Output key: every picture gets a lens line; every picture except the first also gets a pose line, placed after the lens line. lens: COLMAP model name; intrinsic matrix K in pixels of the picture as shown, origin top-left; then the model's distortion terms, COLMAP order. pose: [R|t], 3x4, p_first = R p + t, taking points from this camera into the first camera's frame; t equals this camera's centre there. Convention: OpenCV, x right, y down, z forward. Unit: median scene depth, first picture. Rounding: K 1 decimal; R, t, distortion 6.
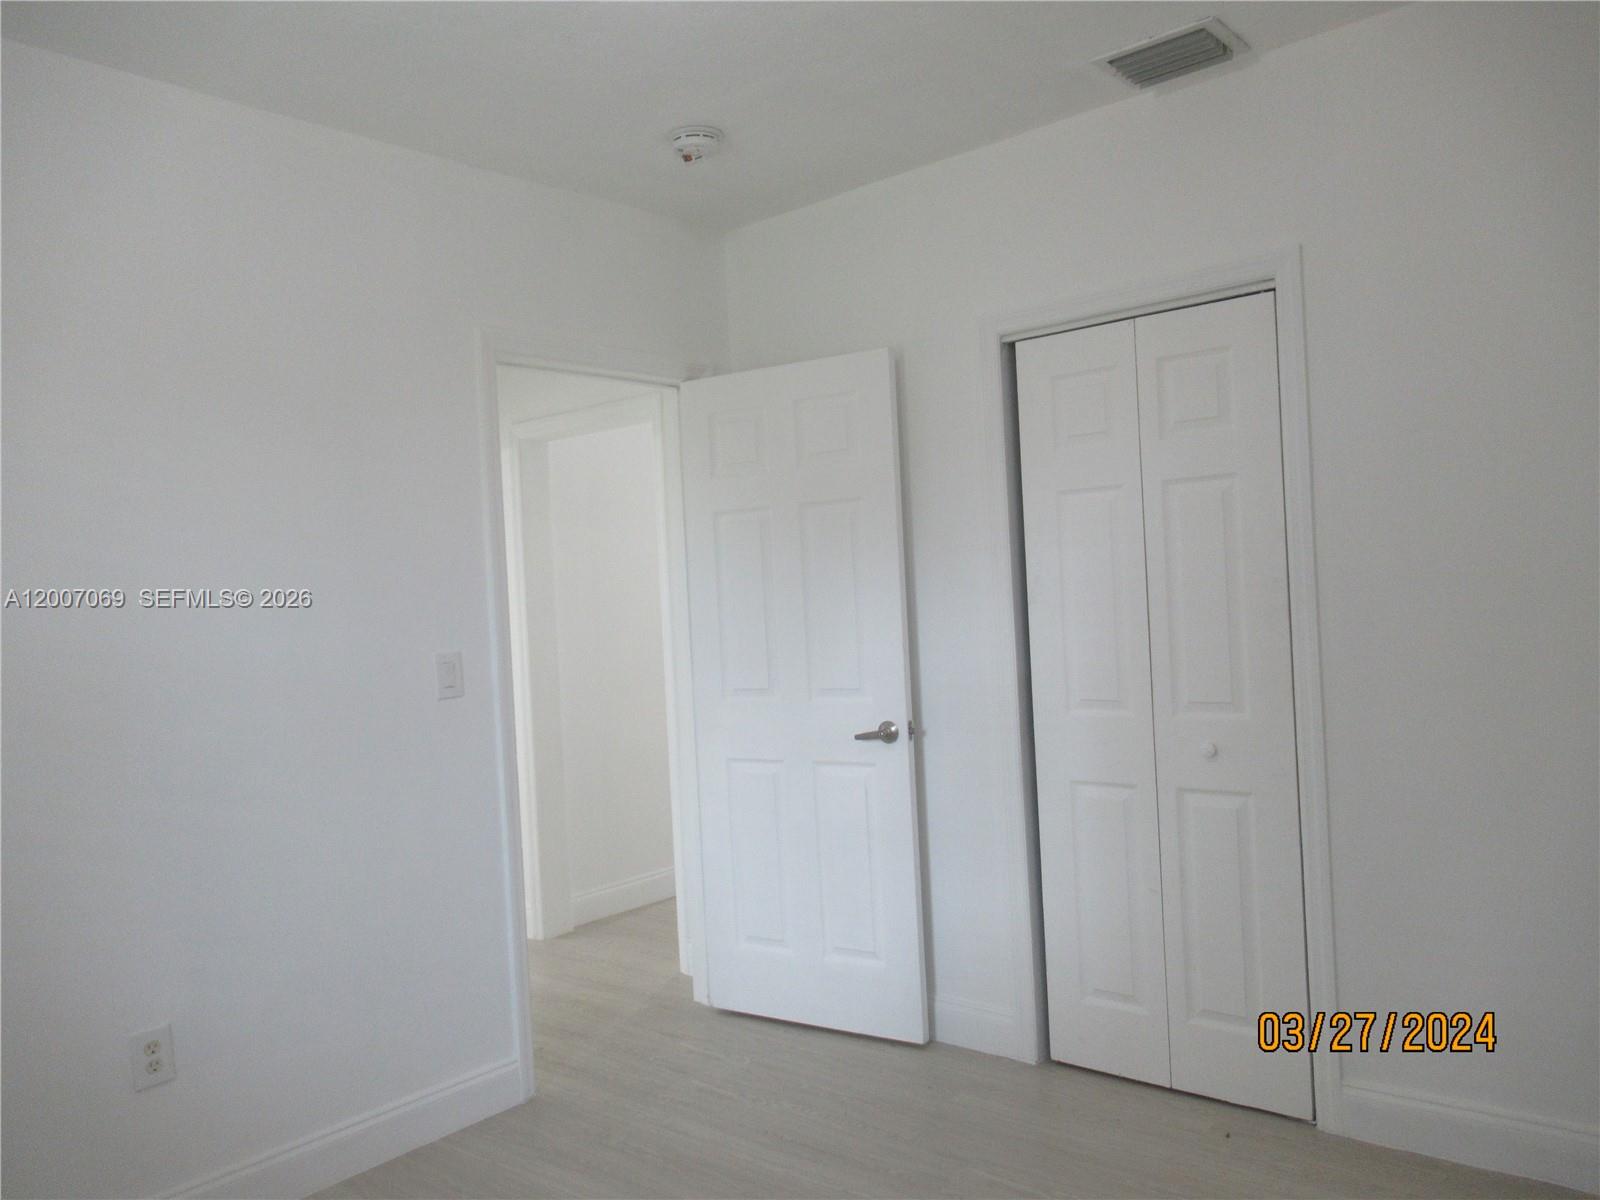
lens RADIAL K [[1160.6, 0, 800.0], [0, 1160.6, 600.0], [0, 0, 1]] dist [-0.027903, 0.005711]
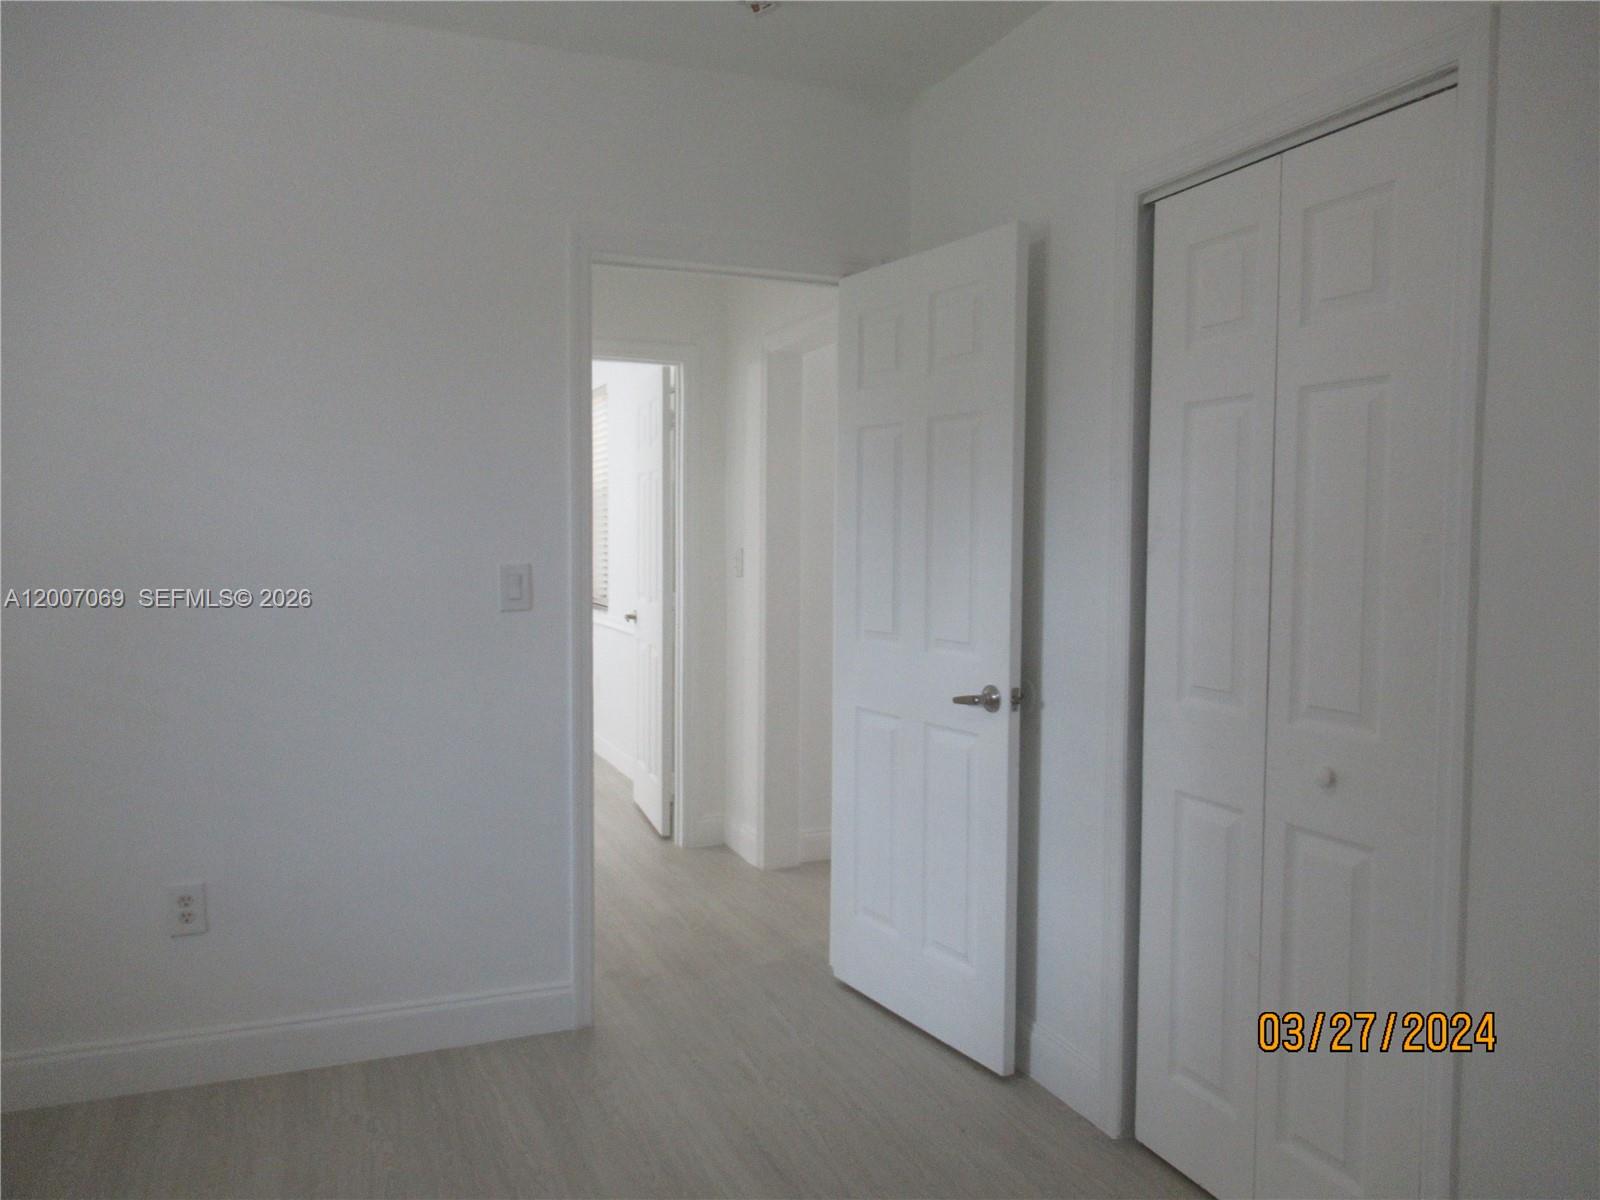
lens RADIAL K [[1171.1, 0, 800.0], [0, 1171.1, 600.0], [0, 0, 1]] dist [-0.000815, -0.045876]
pose [[0.892100, 0.081434, -0.444440, 0.339443], [-0.054280, 0.995816, 0.073509, -0.009725], [0.448567, -0.041453, 0.892788, 0.213873]]
